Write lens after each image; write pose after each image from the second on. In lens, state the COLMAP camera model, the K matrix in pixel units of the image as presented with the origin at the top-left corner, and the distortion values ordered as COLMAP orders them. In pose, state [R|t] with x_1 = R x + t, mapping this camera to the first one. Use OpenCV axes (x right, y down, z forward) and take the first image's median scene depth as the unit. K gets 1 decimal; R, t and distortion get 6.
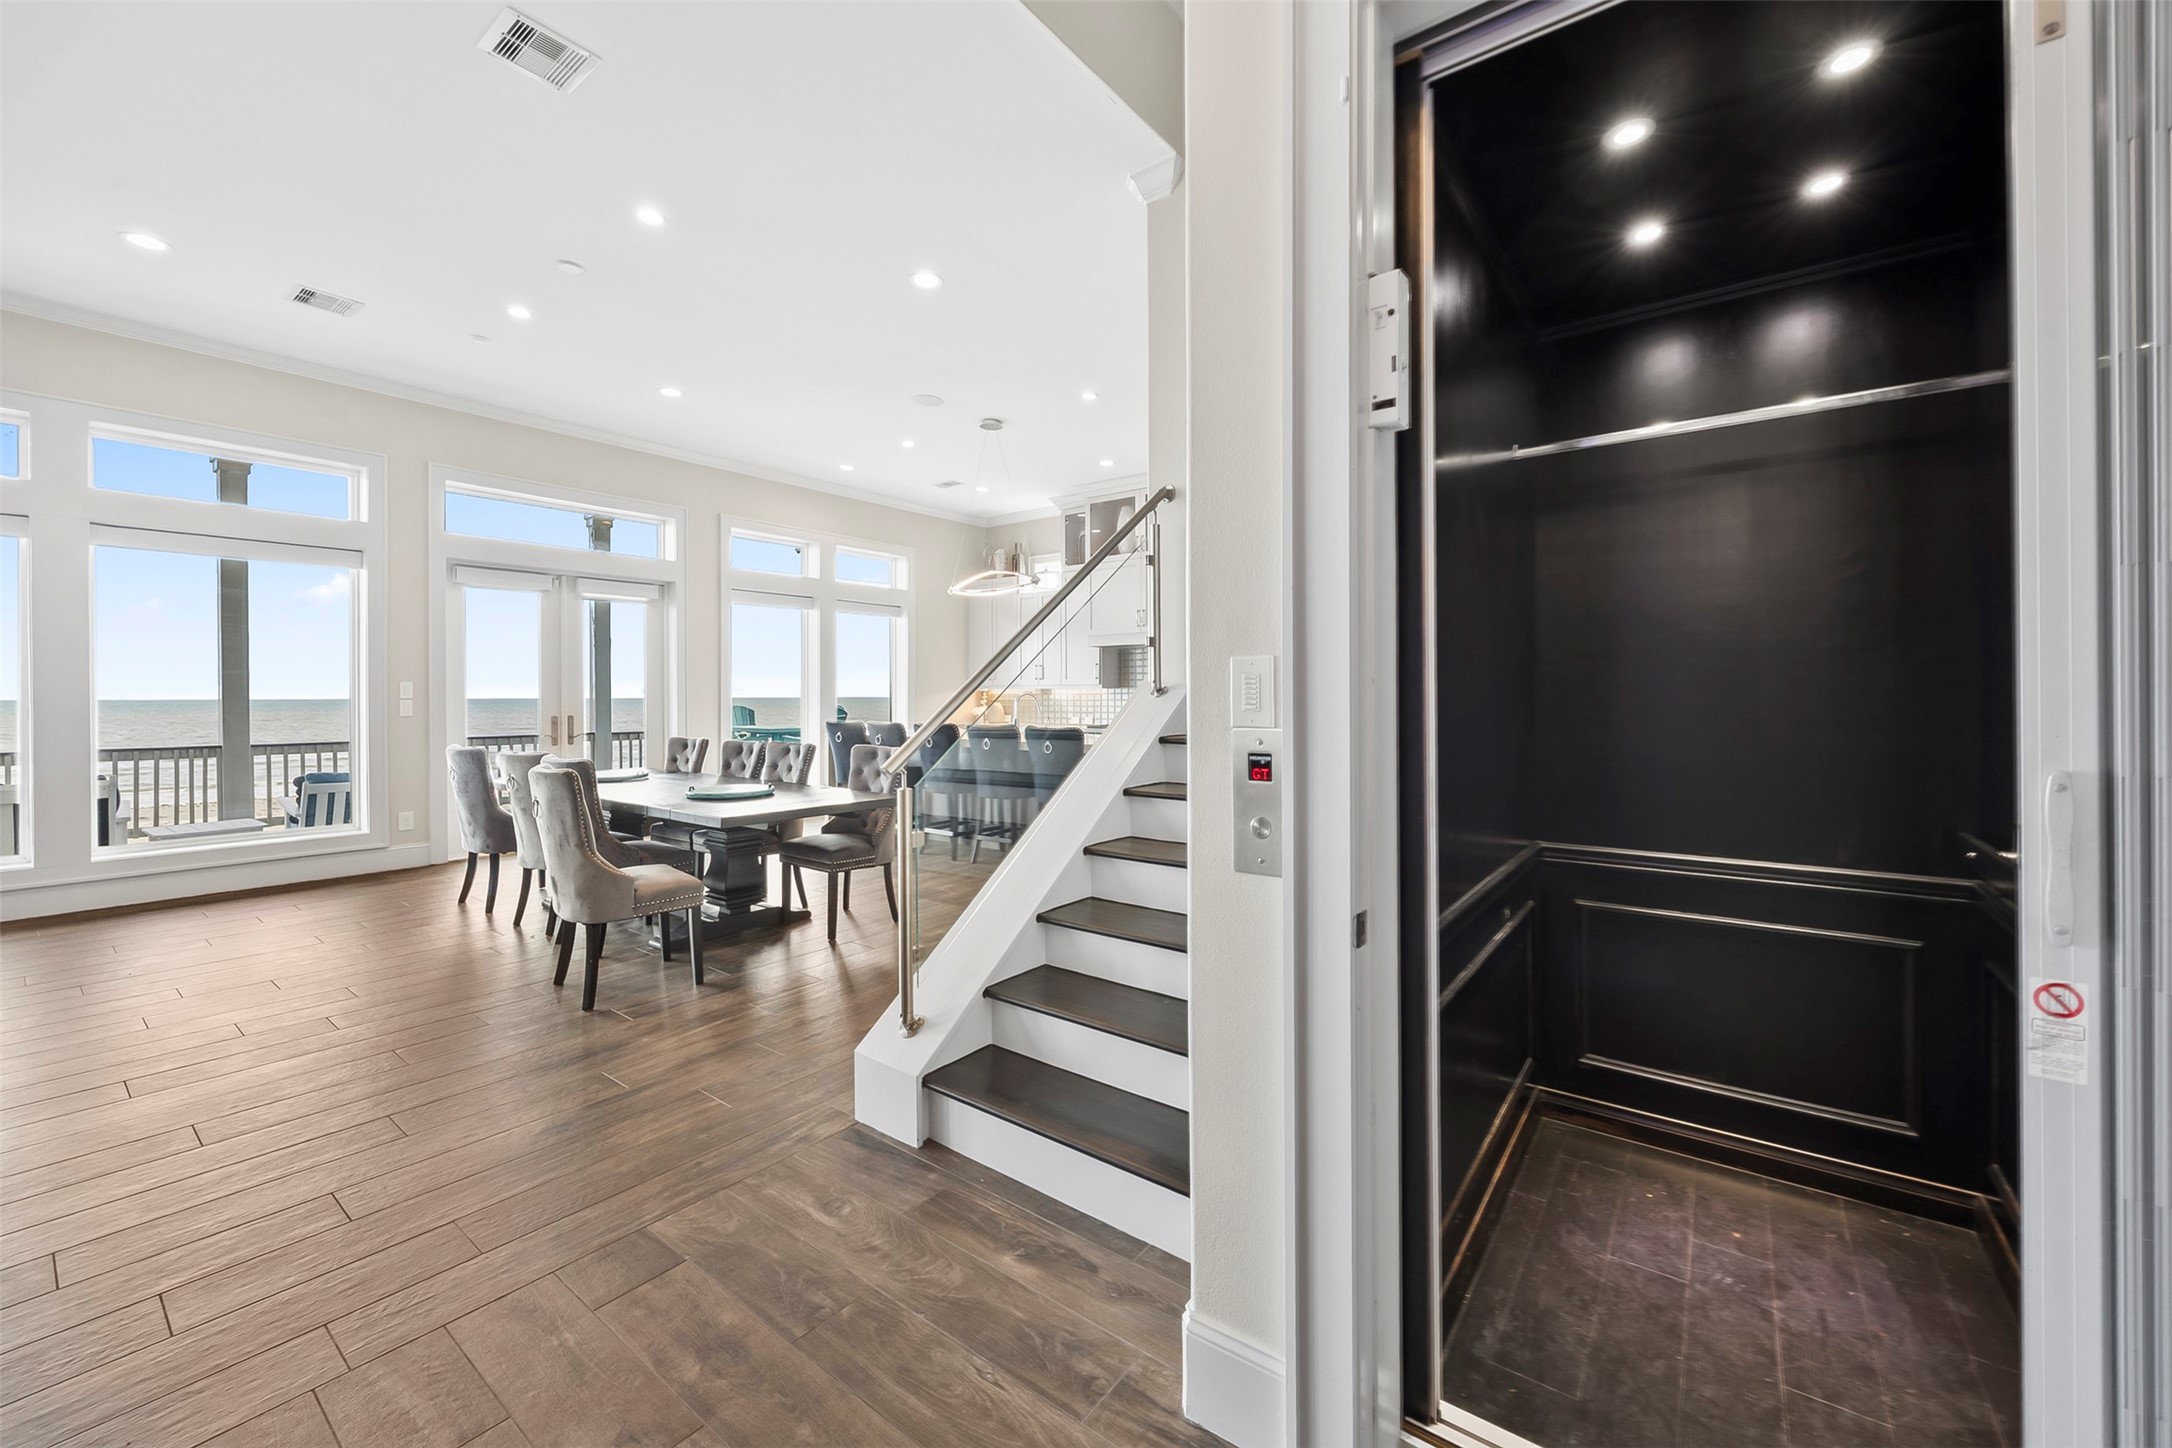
lens RADIAL K [[833.2, 0, 1063.4], [0, 833.2, 680.8], [0, 0, 1]] dist [0.002281, -0.001652]
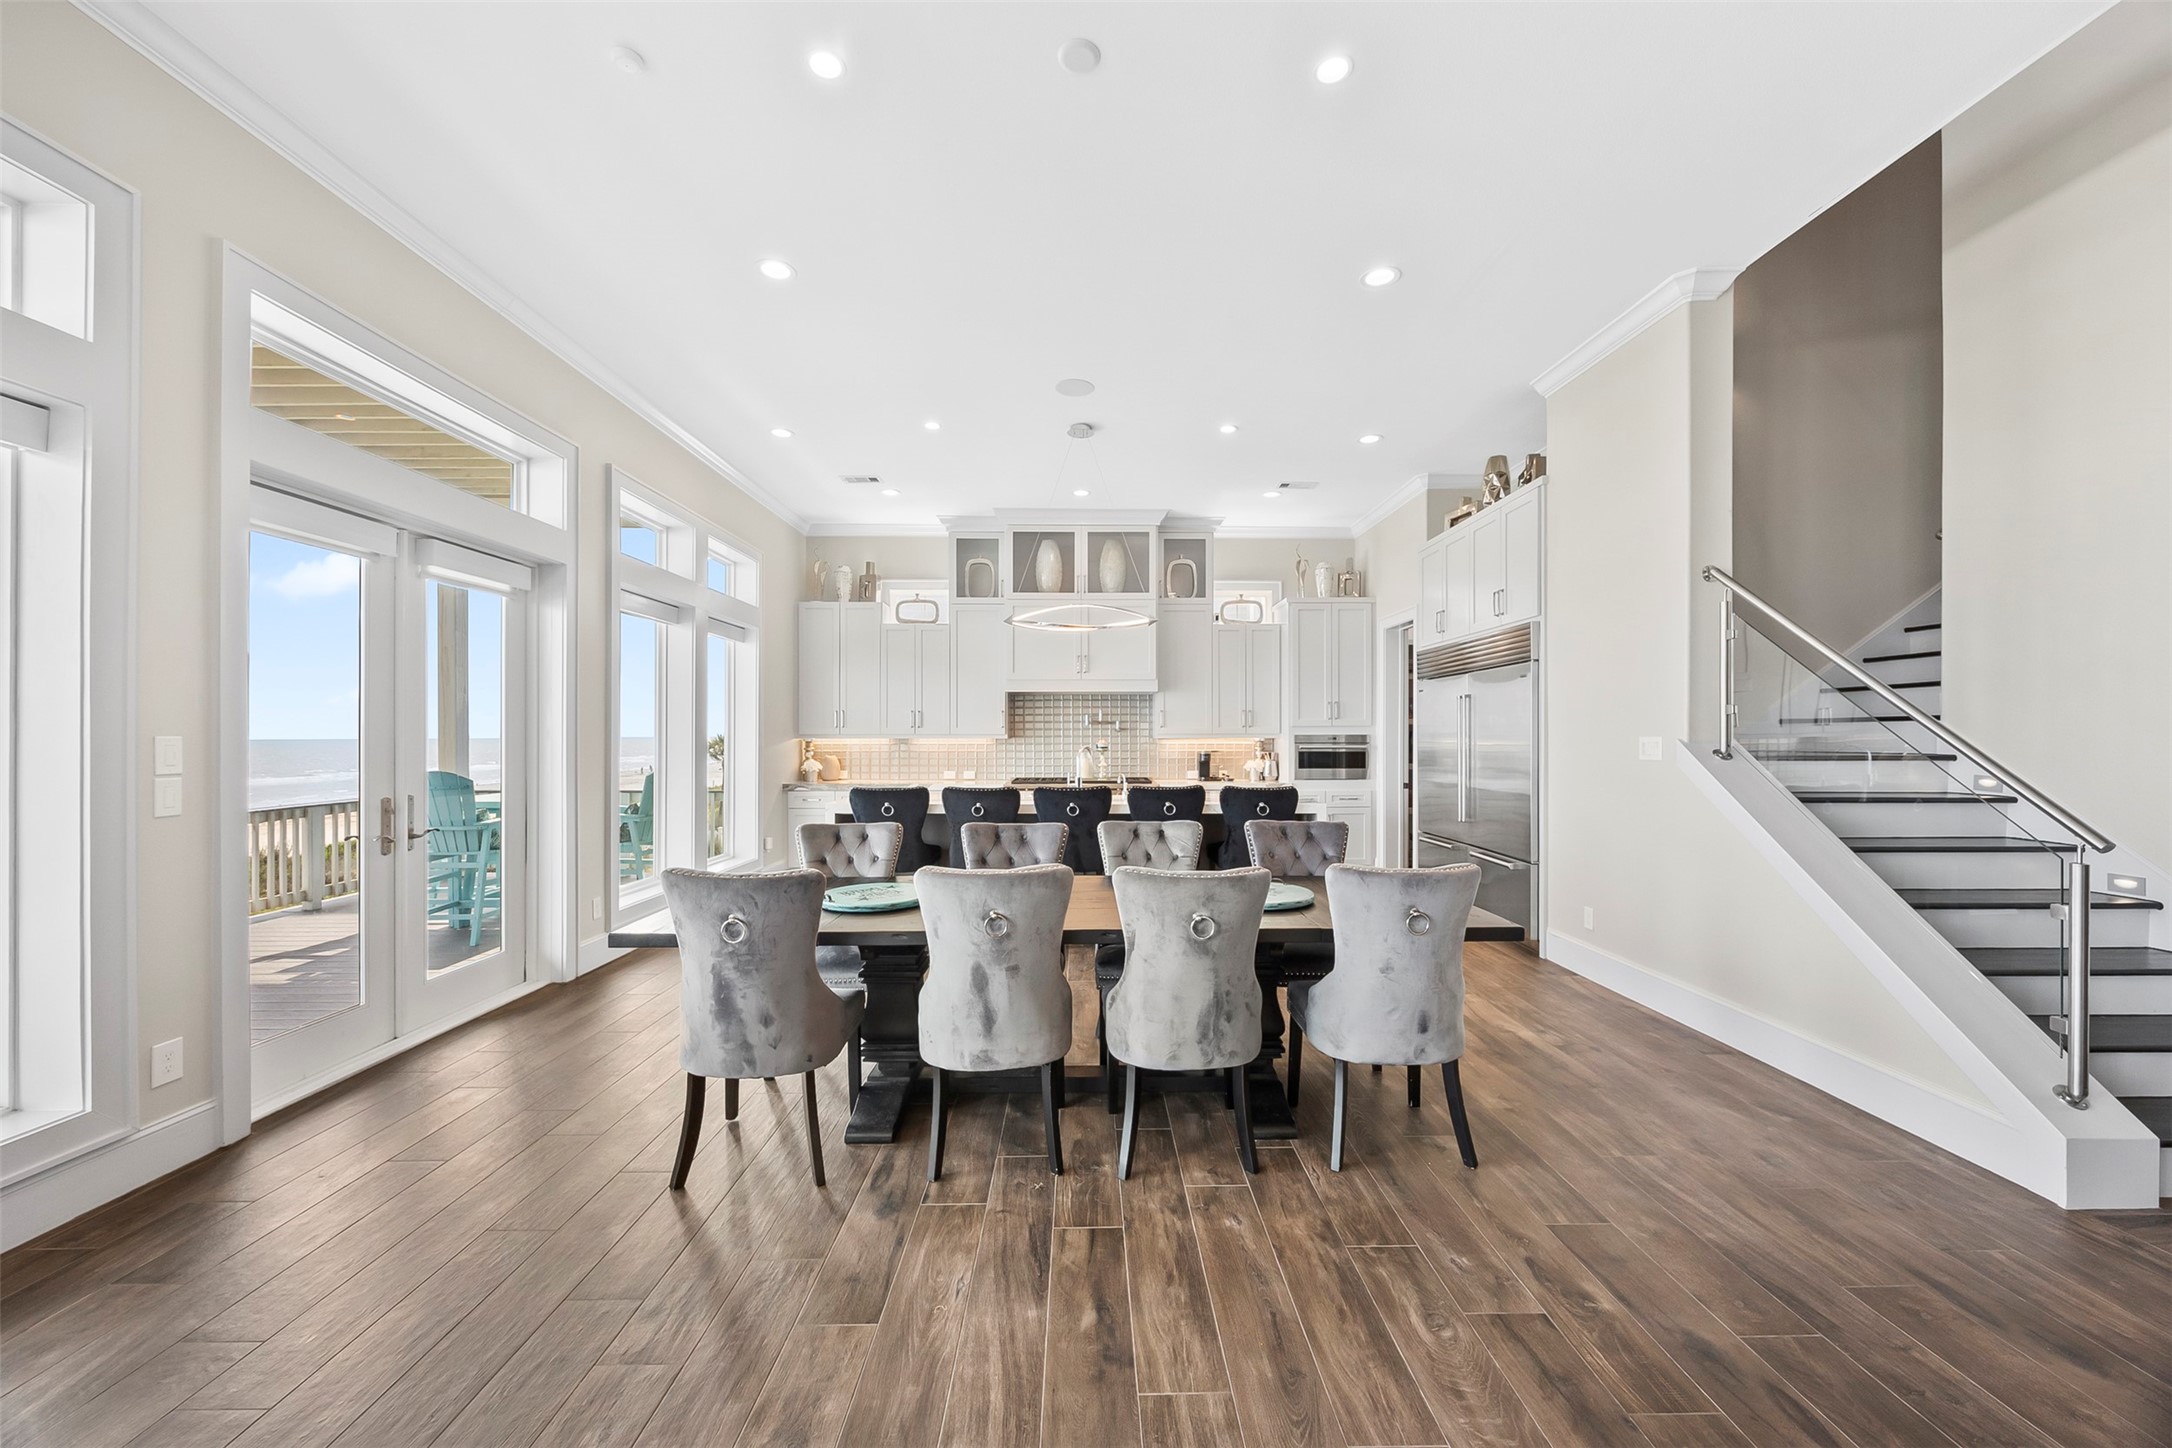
lens RADIAL K [[833.2, 0, 1071.9], [0, 833.2, 727.2], [0, 0, 1]] dist [0.002281, -0.001652]
pose [[0.780701, 0.008937, 0.624841, -0.694801], [-0.014535, 0.999887, 0.003858, -0.012026], [-0.624736, -0.012094, 0.780742, 0.378812]]
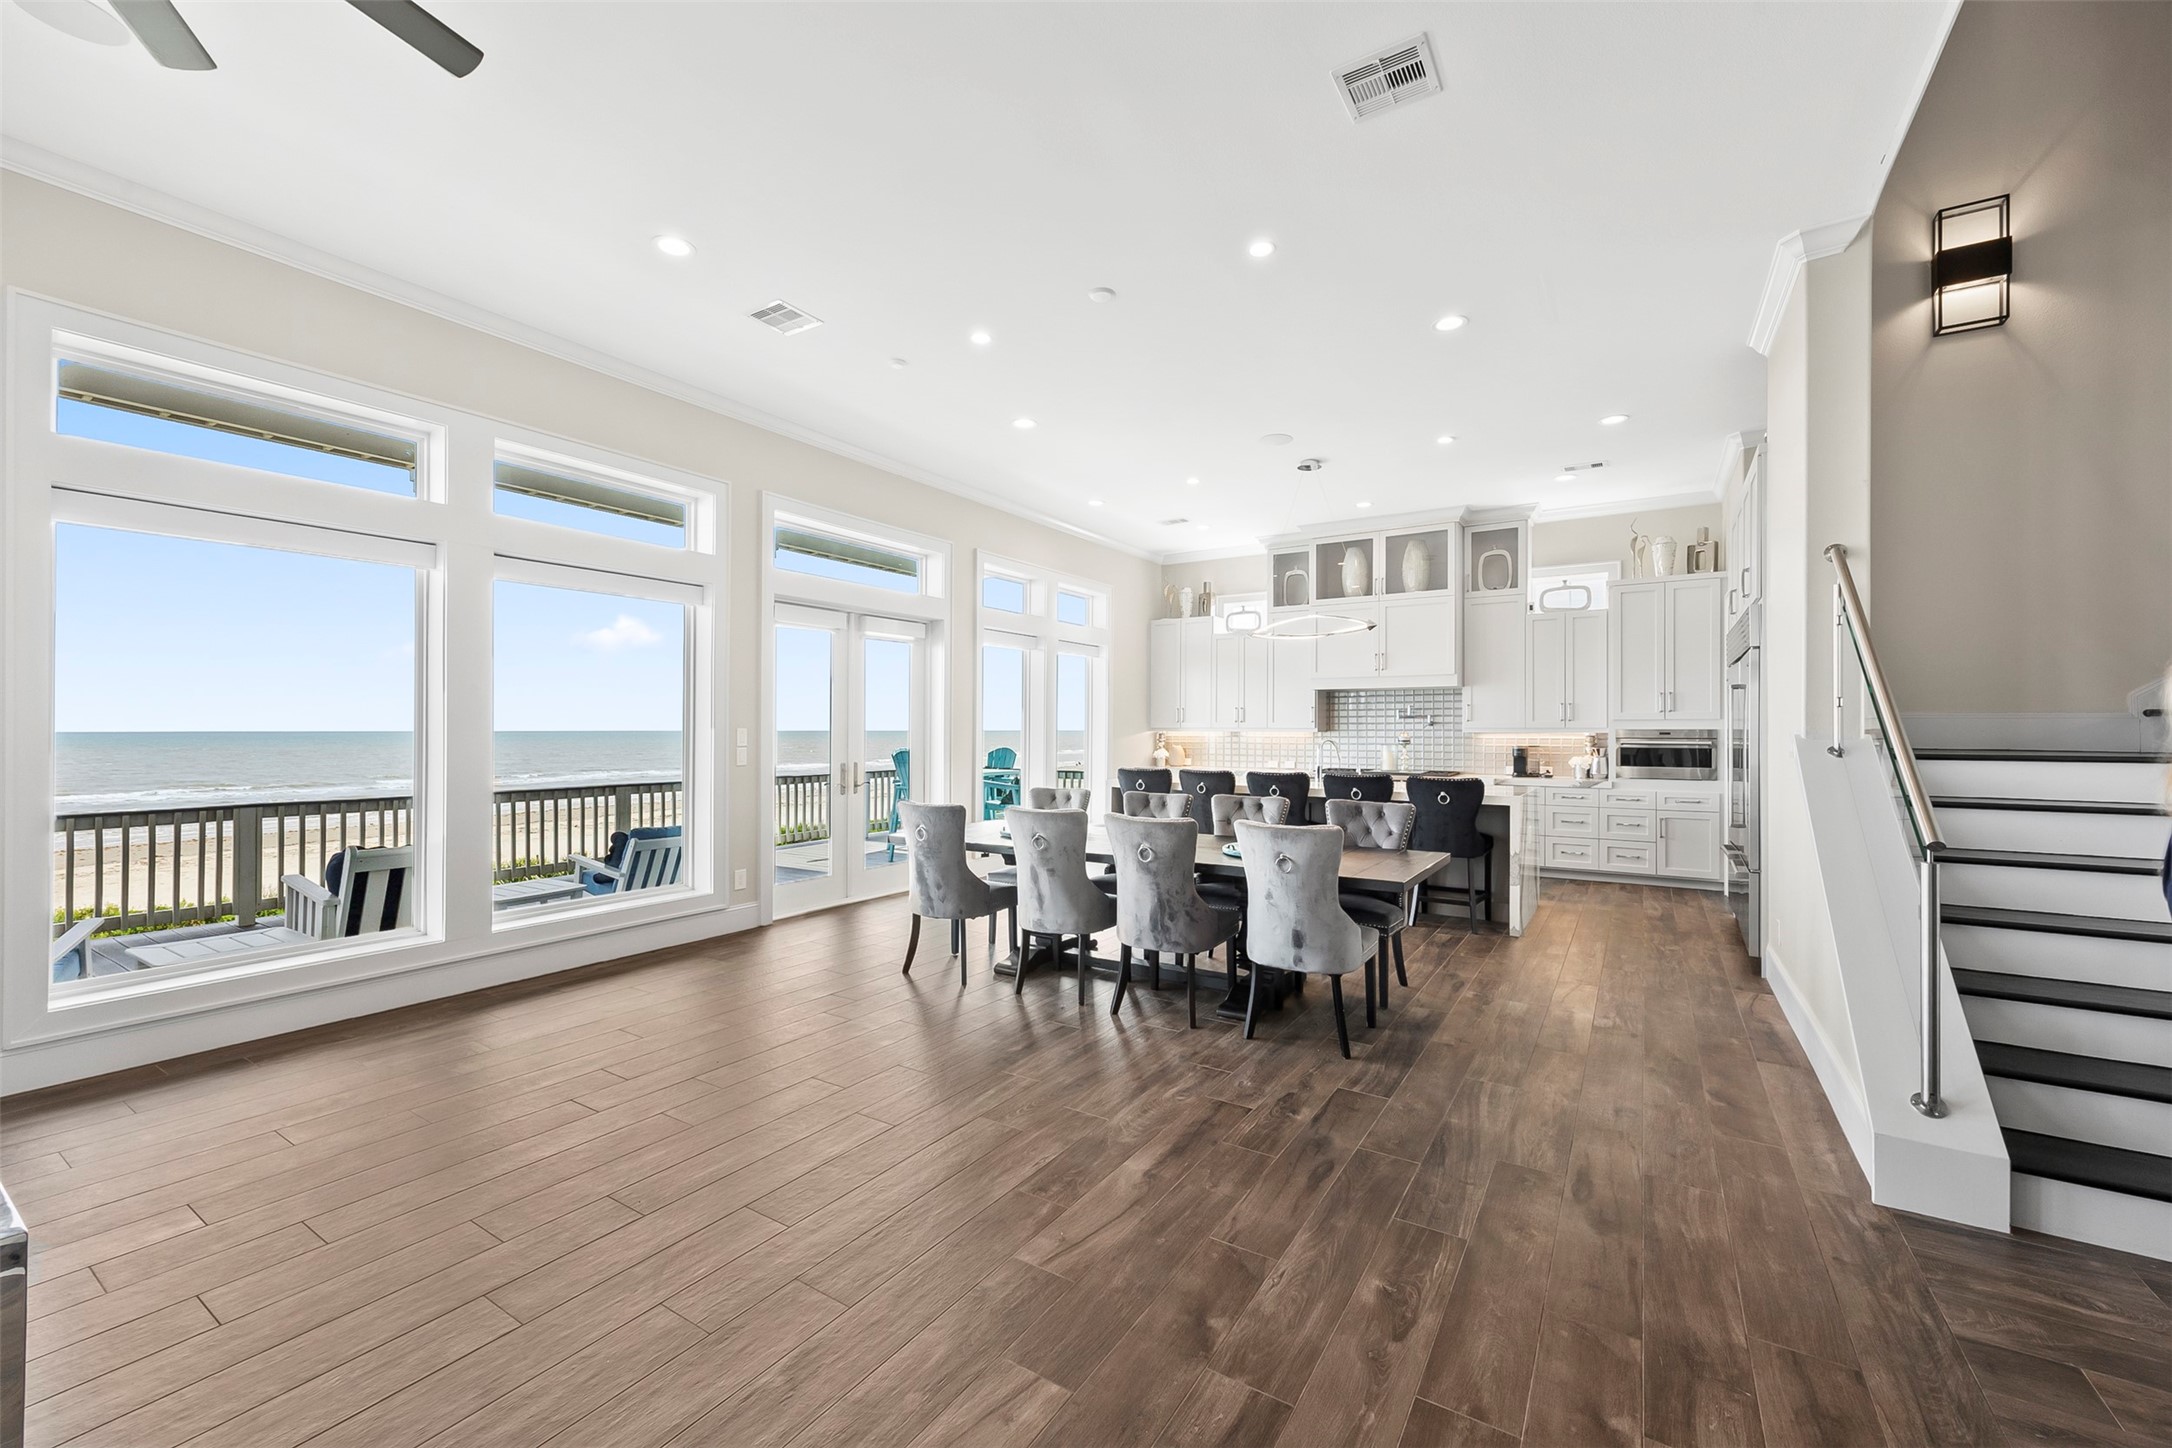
lens RADIAL K [[833.2, 0, 1075.3], [0, 833.2, 732.9], [0, 0, 1]] dist [0.002281, -0.001652]
pose [[0.995999, 0.004234, 0.089260, -0.500431], [-0.006537, 0.999653, 0.025527, -0.020063], [-0.089121, -0.026008, 0.995681, 0.044865]]
